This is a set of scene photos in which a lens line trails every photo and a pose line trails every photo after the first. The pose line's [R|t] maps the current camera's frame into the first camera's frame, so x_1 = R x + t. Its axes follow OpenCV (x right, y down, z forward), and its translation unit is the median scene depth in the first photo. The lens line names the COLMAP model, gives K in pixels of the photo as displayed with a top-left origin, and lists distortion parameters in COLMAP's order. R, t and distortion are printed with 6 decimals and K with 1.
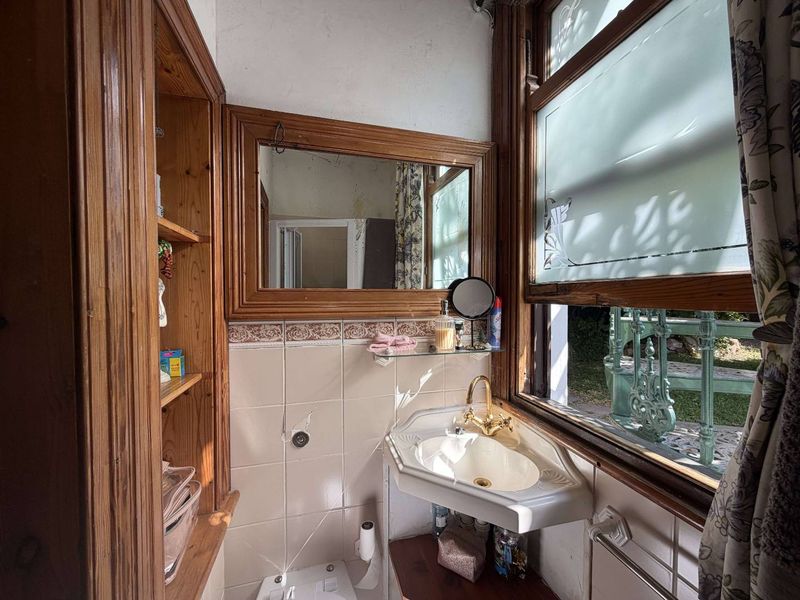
lens RADIAL K [[317.7, 0, 397.3], [0, 317.7, 301.1], [0, 0, 1]] dist [-0.001711, -0.000239]
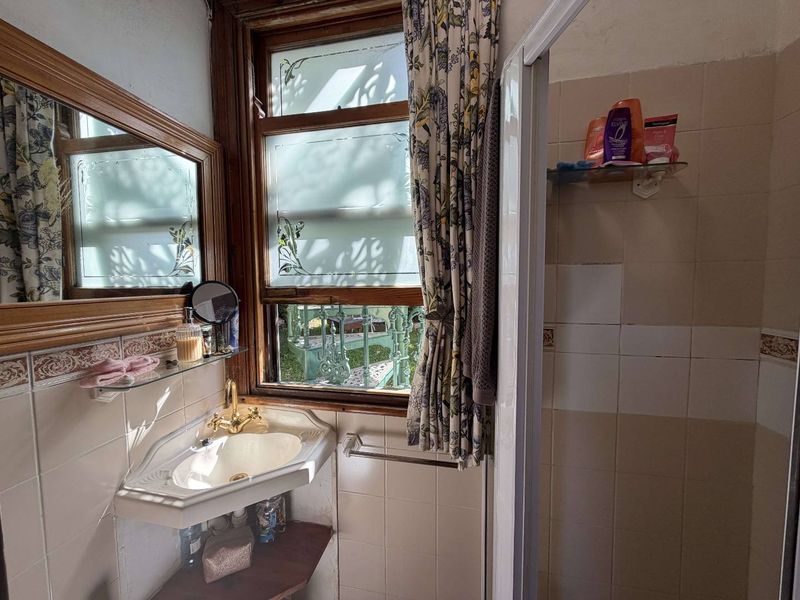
lens RADIAL K [[317.7, 0, 397.3], [0, 317.7, 301.1], [0, 0, 1]] dist [-0.001711, -0.000239]
pose [[0.435877, -0.062093, 0.897862, -0.405794], [0.022491, 0.998057, 0.058103, -0.060105], [-0.899725, -0.005132, 0.436427, 0.071568]]
